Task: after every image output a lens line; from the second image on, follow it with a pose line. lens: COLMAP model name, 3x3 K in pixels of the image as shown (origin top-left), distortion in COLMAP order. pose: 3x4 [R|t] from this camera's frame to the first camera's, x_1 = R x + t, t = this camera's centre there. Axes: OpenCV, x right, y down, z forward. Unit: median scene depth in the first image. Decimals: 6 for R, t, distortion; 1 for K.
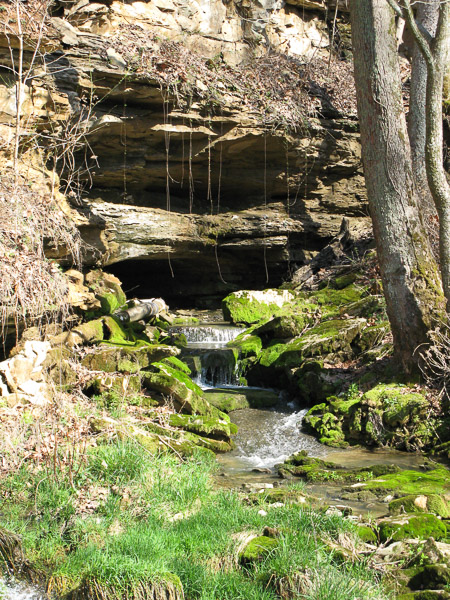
lens RADIAL K [[1372.5, 0, 225.0], [0, 1372.5, 300.0], [0, 0, 1]] dist [-0.008978, 0.062579]
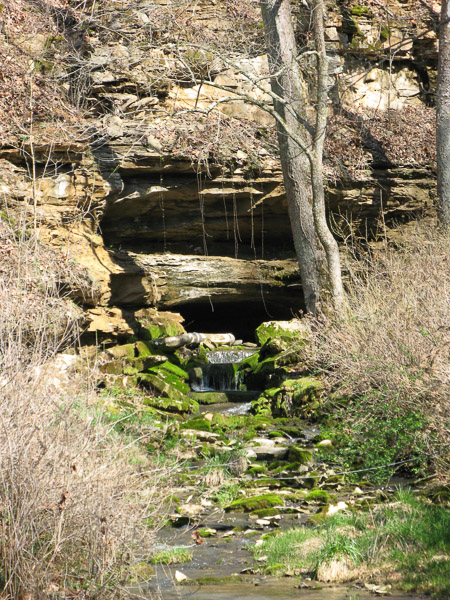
lens RADIAL K [[3144.2, 0, 225.0], [0, 3144.2, 300.0], [0, 0, 1]] dist [-0.006932, -0.610705]
pose [[0.959768, -0.041819, -0.277662, 0.880849], [0.028717, 0.998281, -0.051087, 0.136177], [0.279321, 0.041058, 0.959319, -1.995431]]
